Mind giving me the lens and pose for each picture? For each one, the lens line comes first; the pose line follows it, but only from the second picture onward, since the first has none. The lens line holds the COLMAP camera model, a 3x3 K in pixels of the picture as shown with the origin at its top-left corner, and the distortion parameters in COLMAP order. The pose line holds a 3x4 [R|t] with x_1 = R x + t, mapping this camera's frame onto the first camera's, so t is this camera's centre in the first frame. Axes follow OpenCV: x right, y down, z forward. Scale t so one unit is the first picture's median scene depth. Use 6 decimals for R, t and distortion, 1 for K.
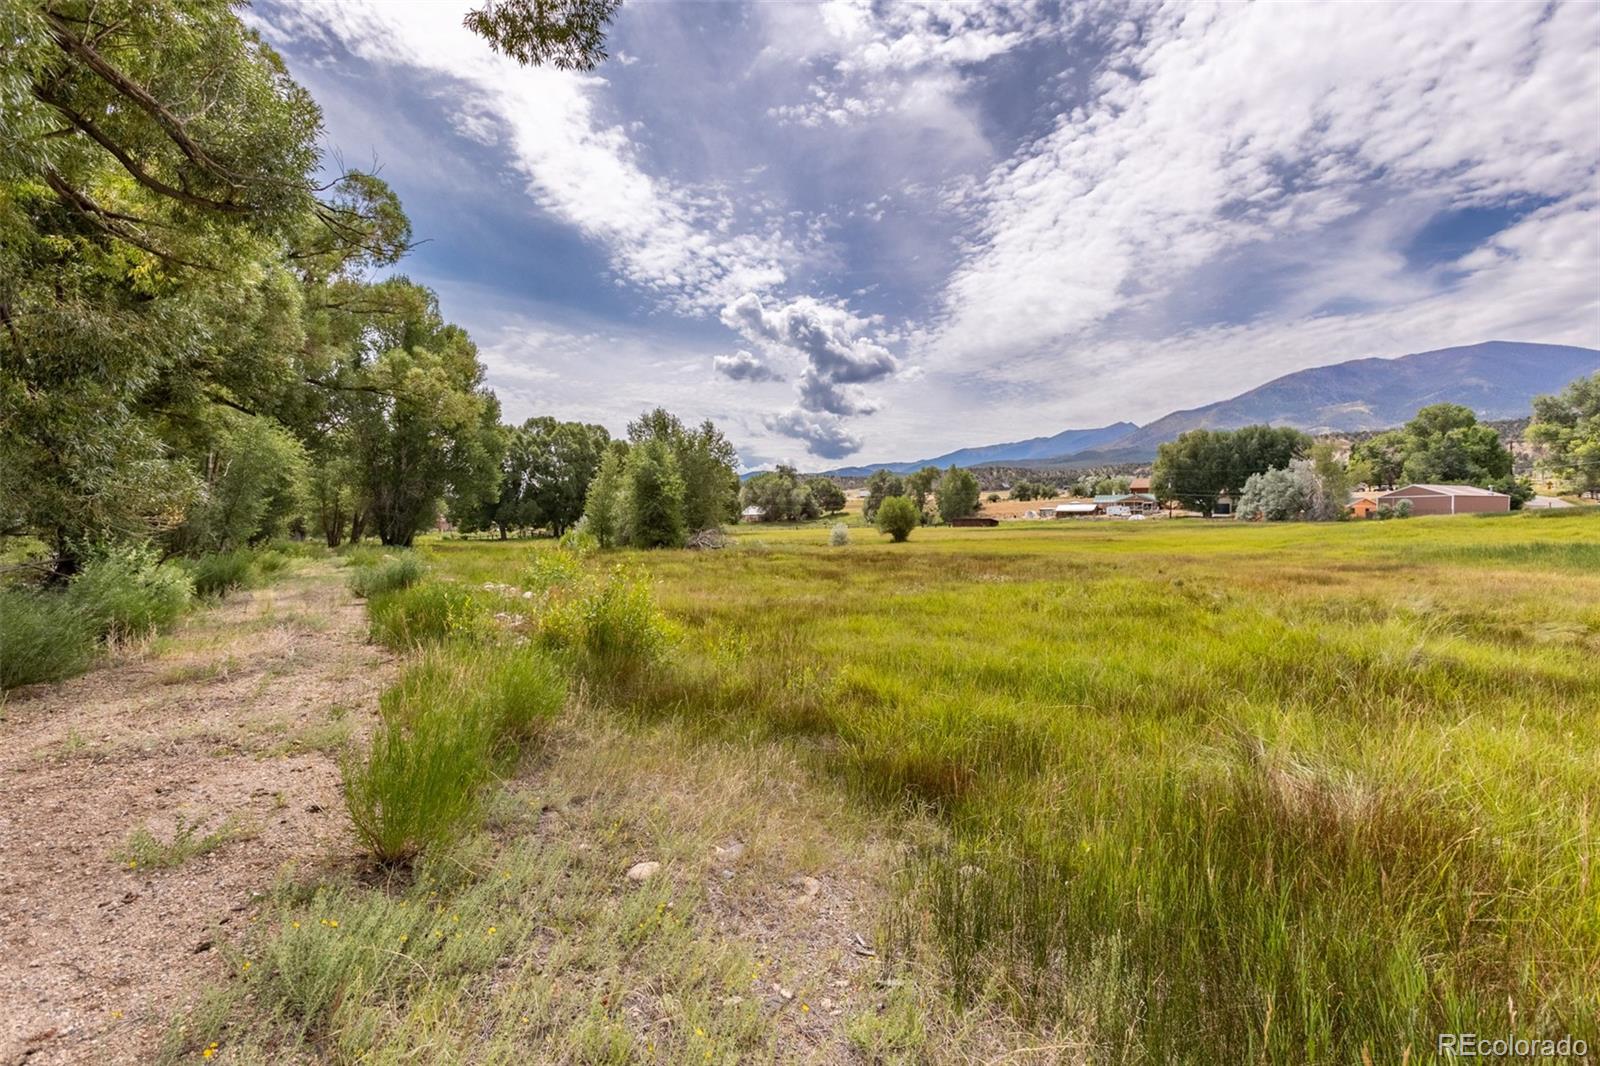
lens RADIAL K [[715.7, 0, 799.1], [0, 715.7, 539.6], [0, 0, 1]] dist [-0.009263, 0.010953]
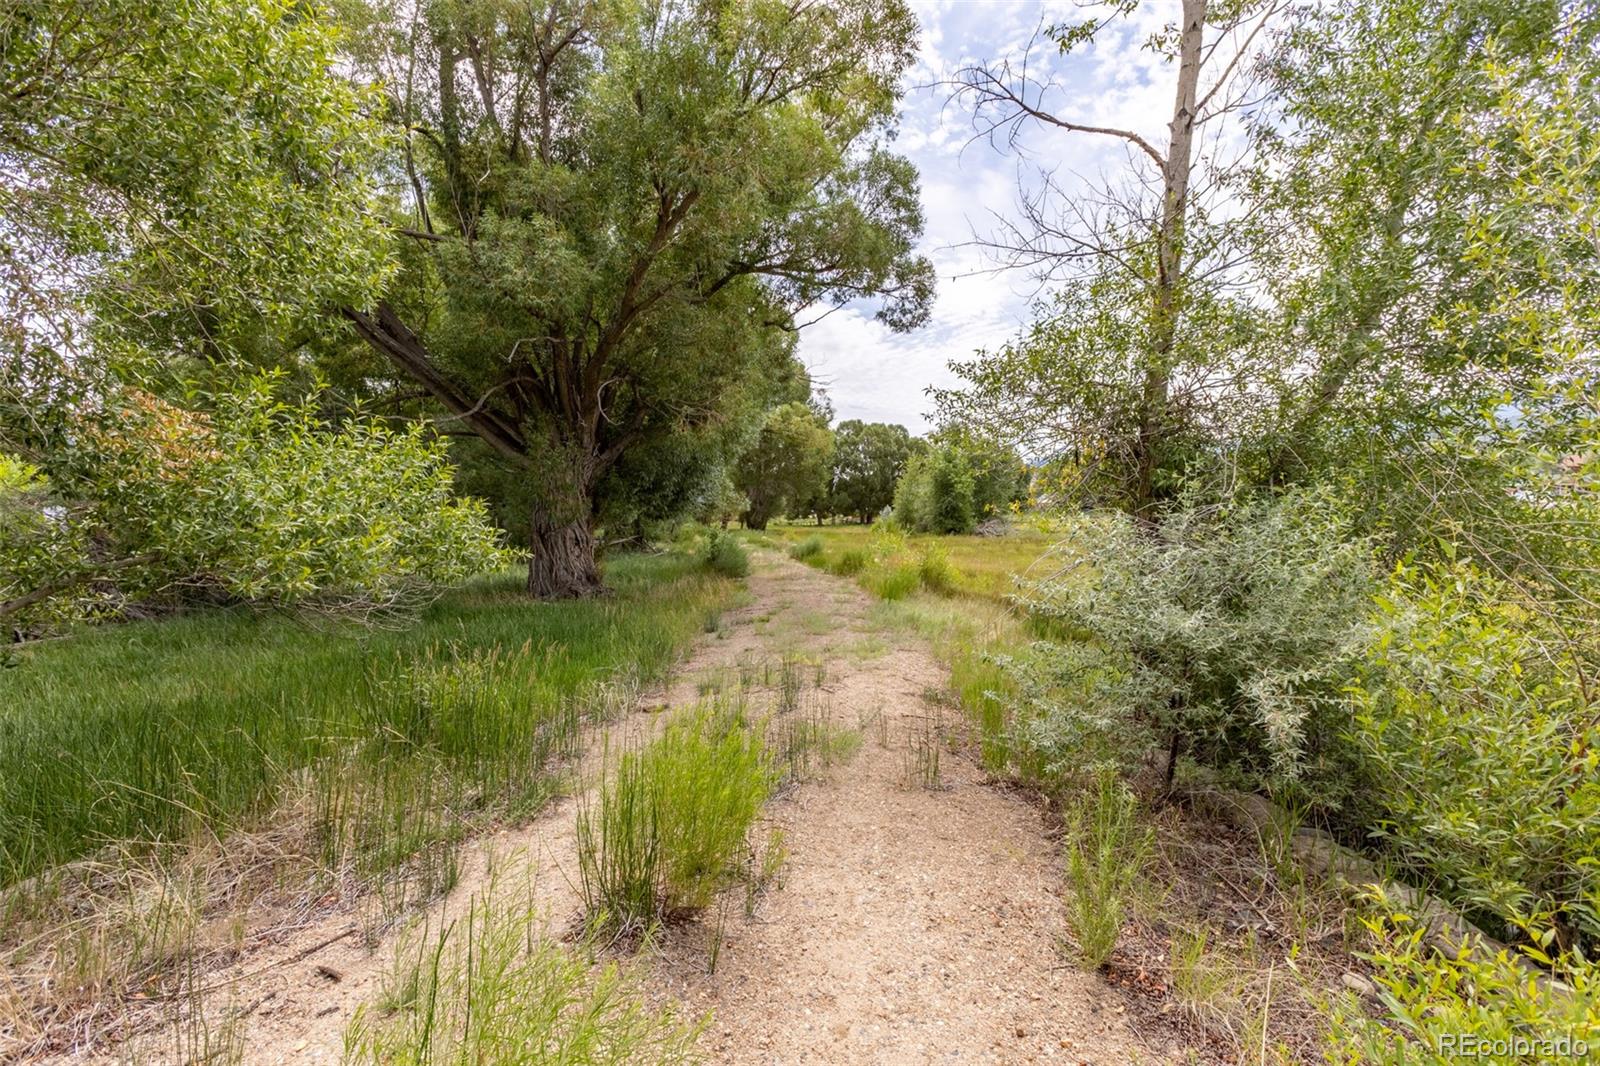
lens RADIAL K [[715.7, 0, 799.5], [0, 715.7, 526.2], [0, 0, 1]] dist [-0.009263, 0.010953]
pose [[0.919626, 0.008678, -0.392700, 0.021179], [-0.008553, 0.999961, 0.002069, -0.001489], [0.392702, 0.001456, 0.919664, -0.109634]]
